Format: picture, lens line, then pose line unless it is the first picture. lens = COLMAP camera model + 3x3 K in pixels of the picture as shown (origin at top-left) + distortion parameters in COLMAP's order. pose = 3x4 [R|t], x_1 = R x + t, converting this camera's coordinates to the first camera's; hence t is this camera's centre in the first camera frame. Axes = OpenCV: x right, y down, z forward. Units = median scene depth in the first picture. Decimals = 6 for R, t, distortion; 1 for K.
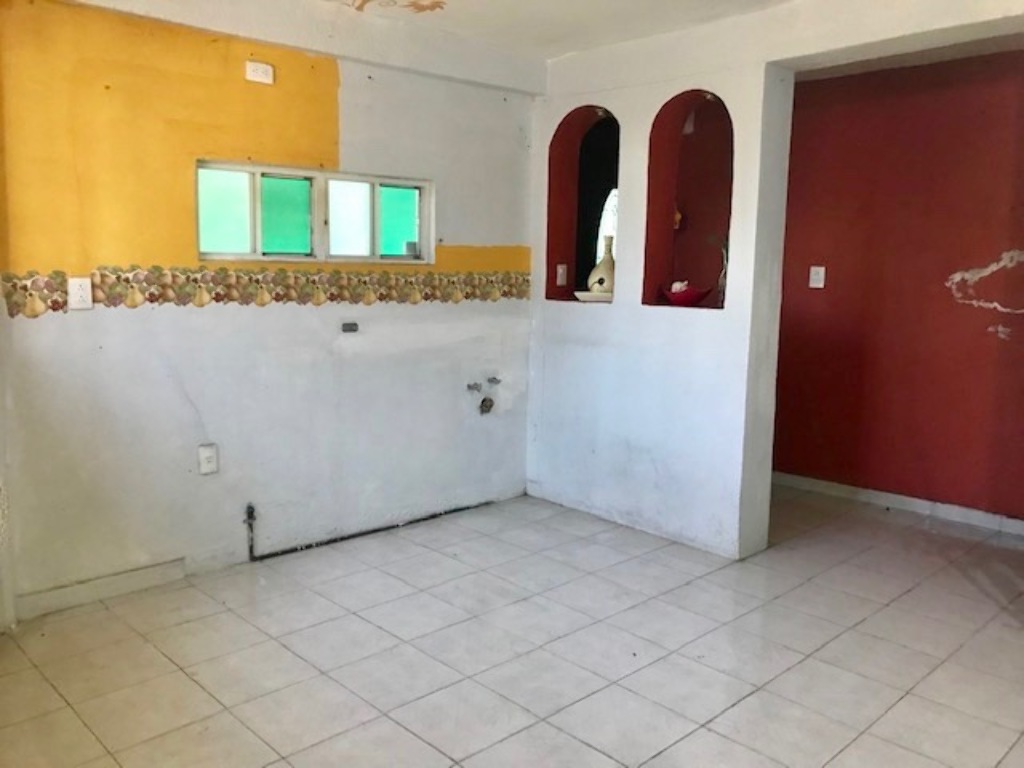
lens RADIAL K [[832.4, 0, 512.0], [0, 832.4, 384.0], [0, 0, 1]] dist [-0.004297, 0.001229]
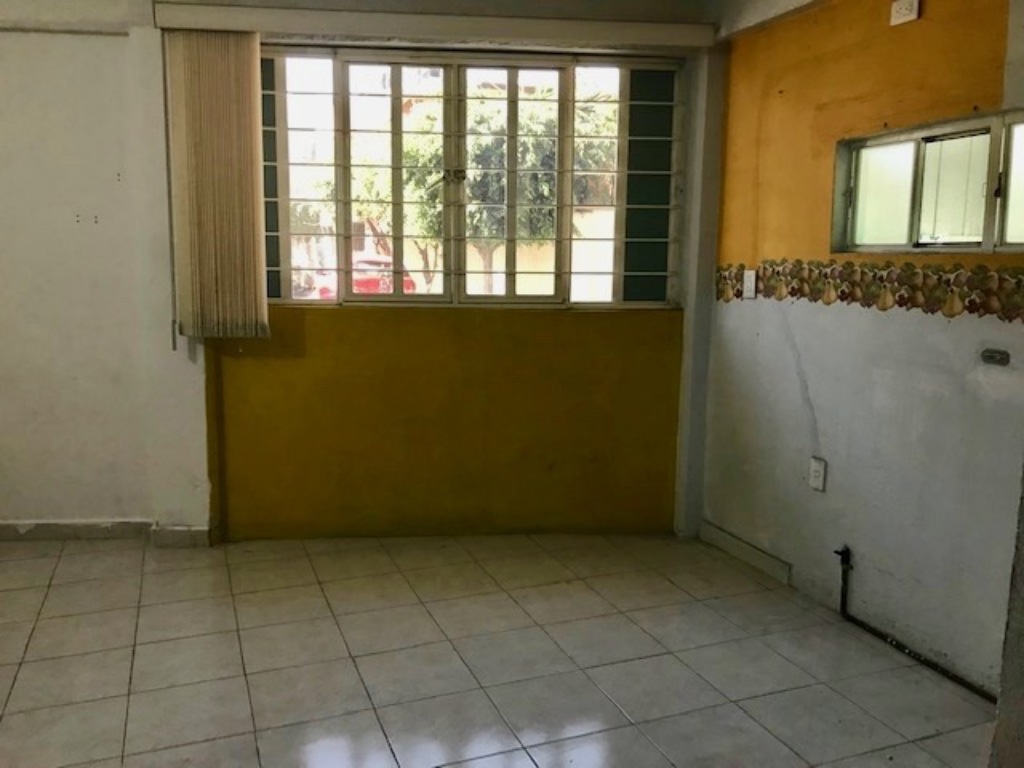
lens RADIAL K [[832.4, 0, 512.0], [0, 832.4, 384.0], [0, 0, 1]] dist [-0.004297, 0.001229]
pose [[-0.363251, 0.109324, -0.925255, 0.580432], [-0.167012, 0.969366, 0.180104, -0.111532], [0.916600, 0.219952, -0.333865, 0.976204]]
